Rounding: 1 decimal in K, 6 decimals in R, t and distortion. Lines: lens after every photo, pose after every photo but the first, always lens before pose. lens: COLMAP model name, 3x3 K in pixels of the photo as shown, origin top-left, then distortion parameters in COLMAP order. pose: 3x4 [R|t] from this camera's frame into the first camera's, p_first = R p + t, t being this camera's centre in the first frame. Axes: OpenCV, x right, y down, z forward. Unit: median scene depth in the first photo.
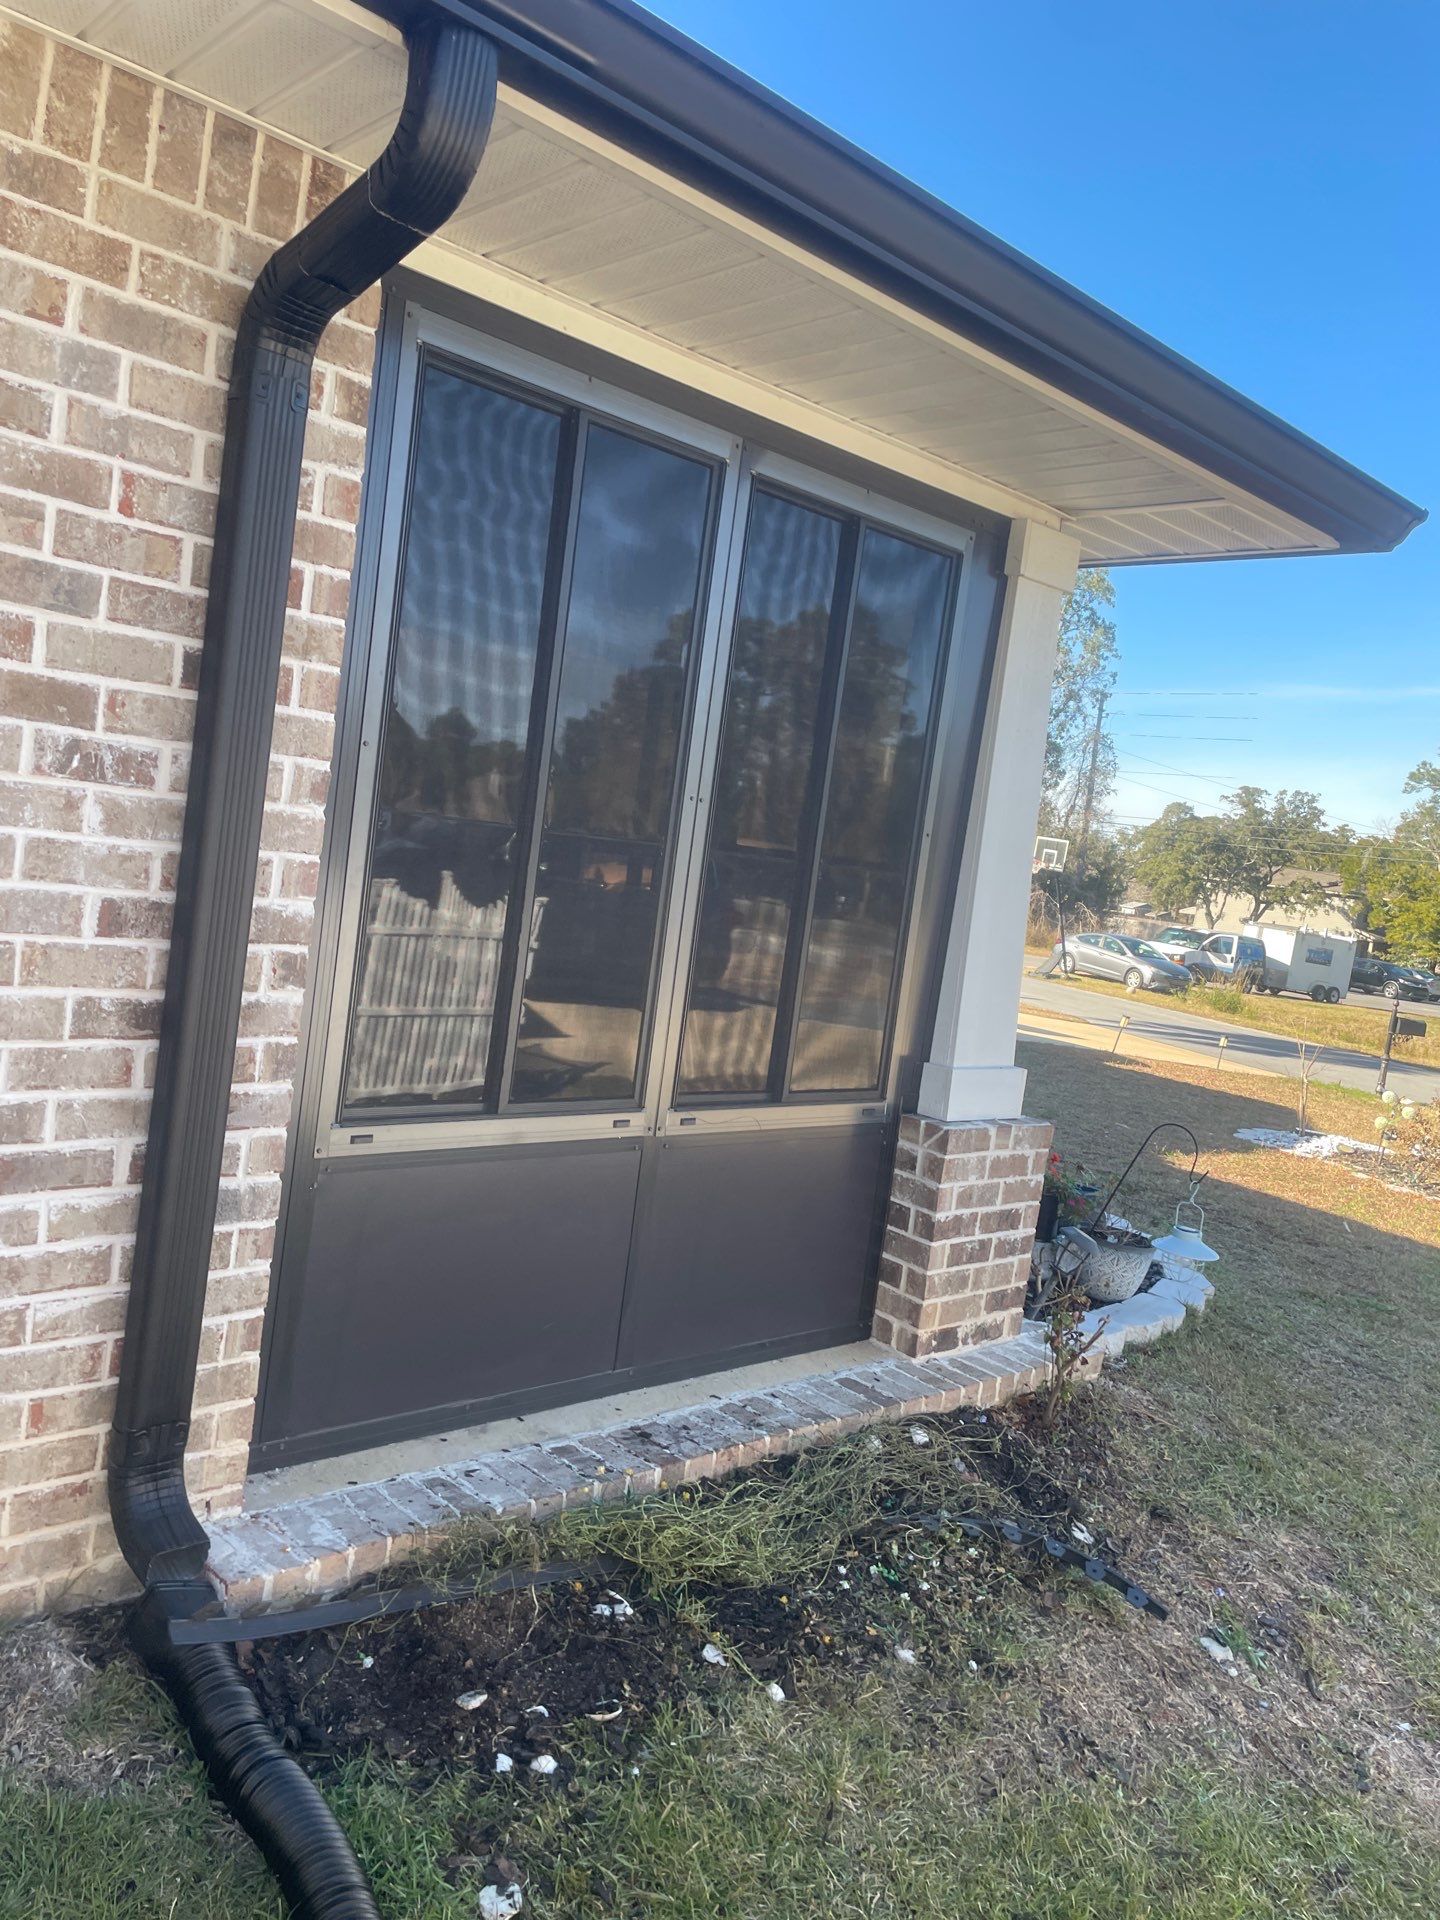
lens RADIAL K [[1438.3, 0, 679.3], [0, 1438.3, 936.0], [0, 0, 1]] dist [0.079723, -0.096500]
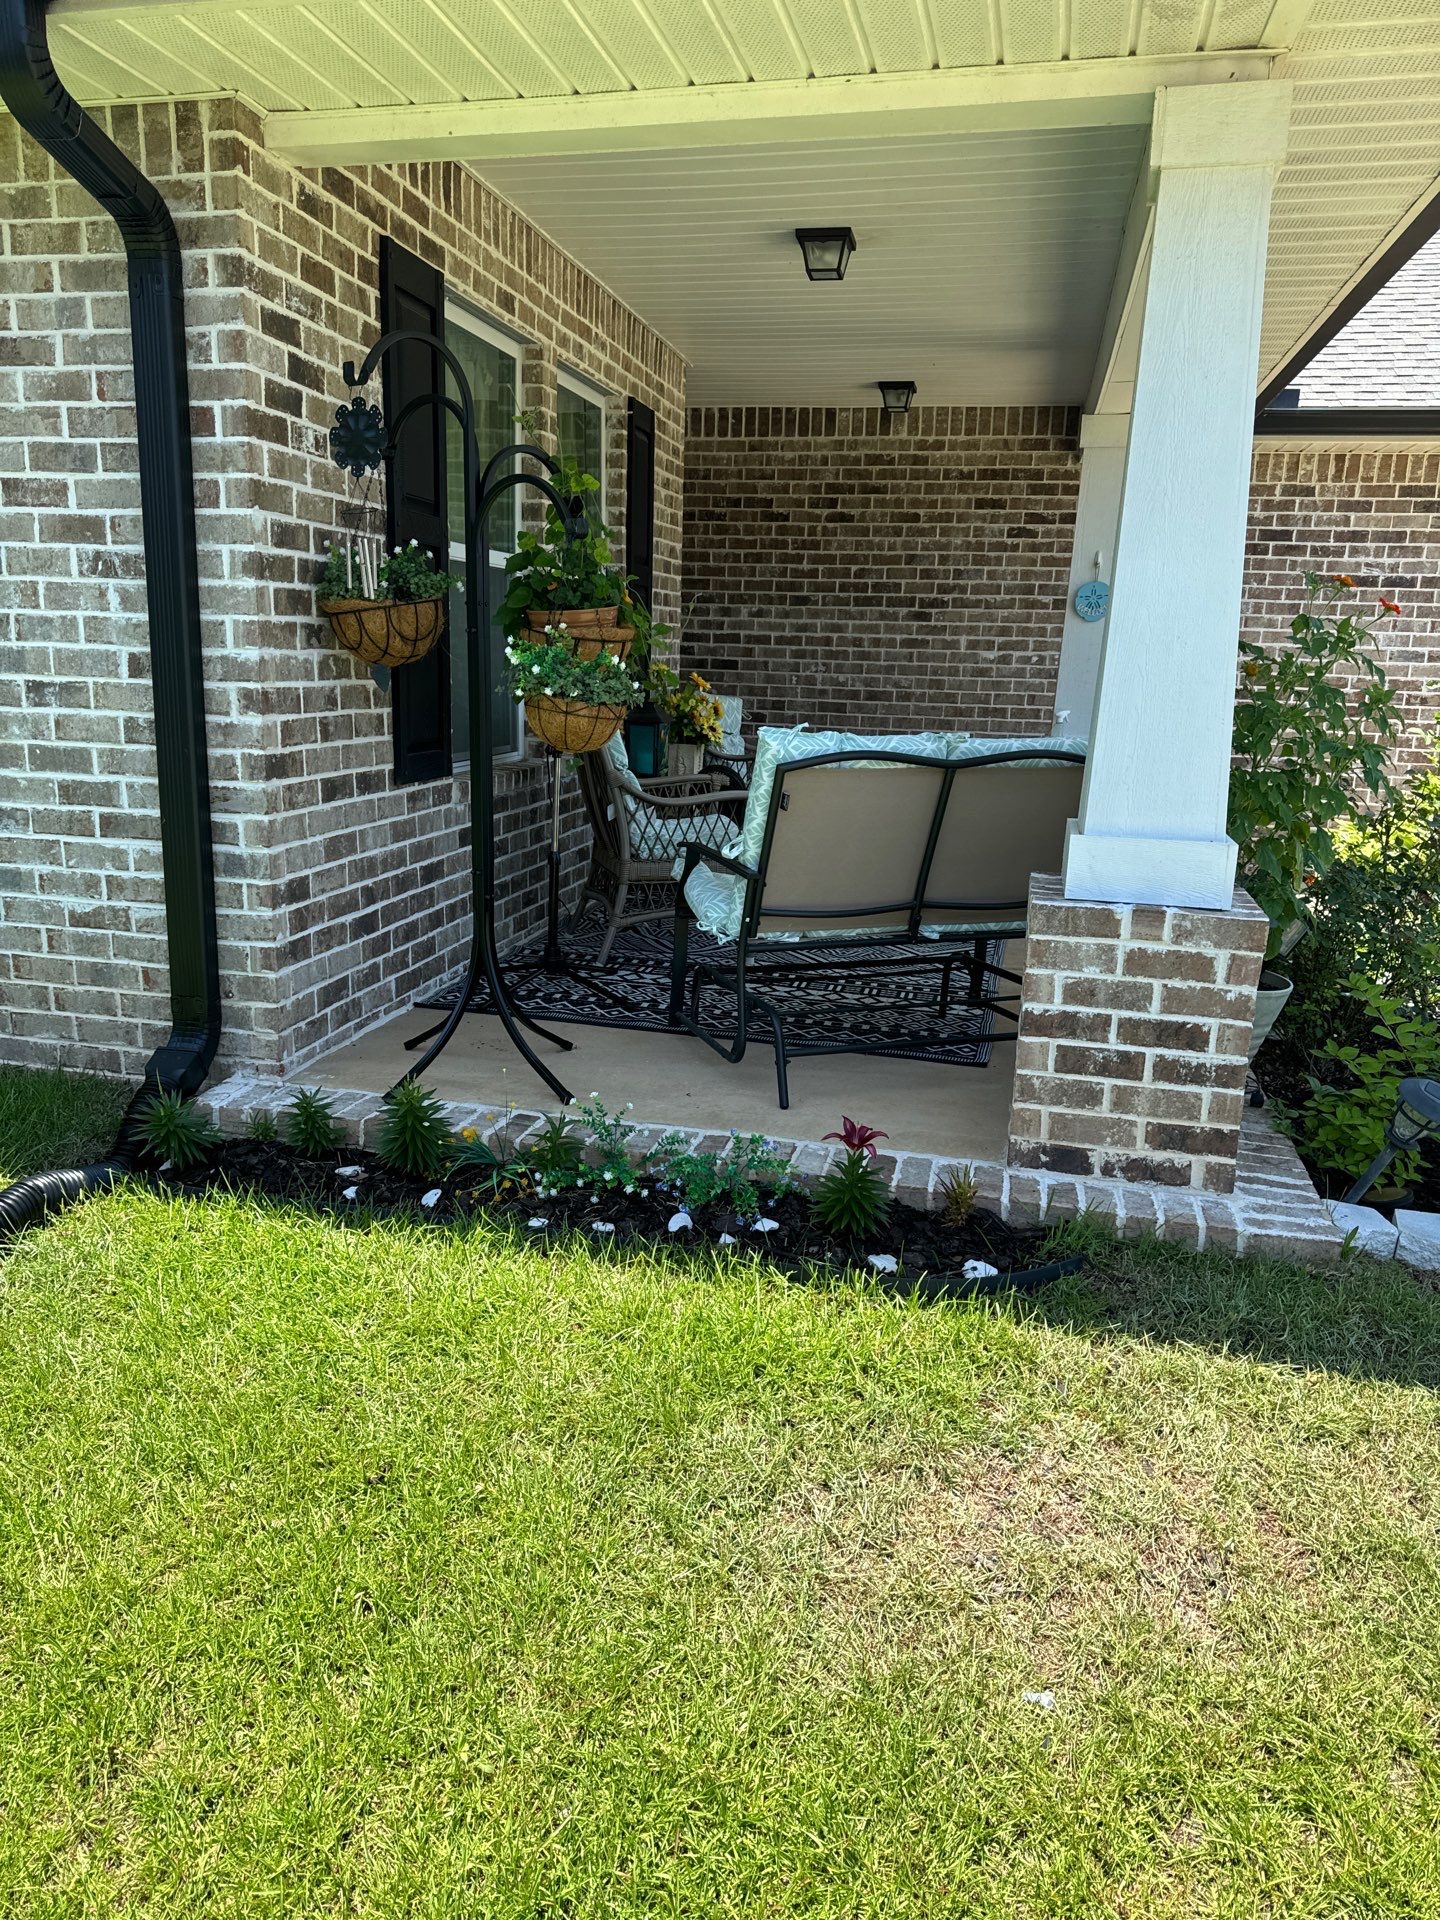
lens RADIAL K [[1357.8, 0, 704.9], [0, 1357.8, 955.2], [0, 0, 1]] dist [0.037477, -0.045388]
pose [[0.562628, 0.076416, -0.823171, 1.203126], [-0.014719, 0.996487, 0.082445, 0.169677], [0.826579, -0.034270, 0.561777, 0.667919]]
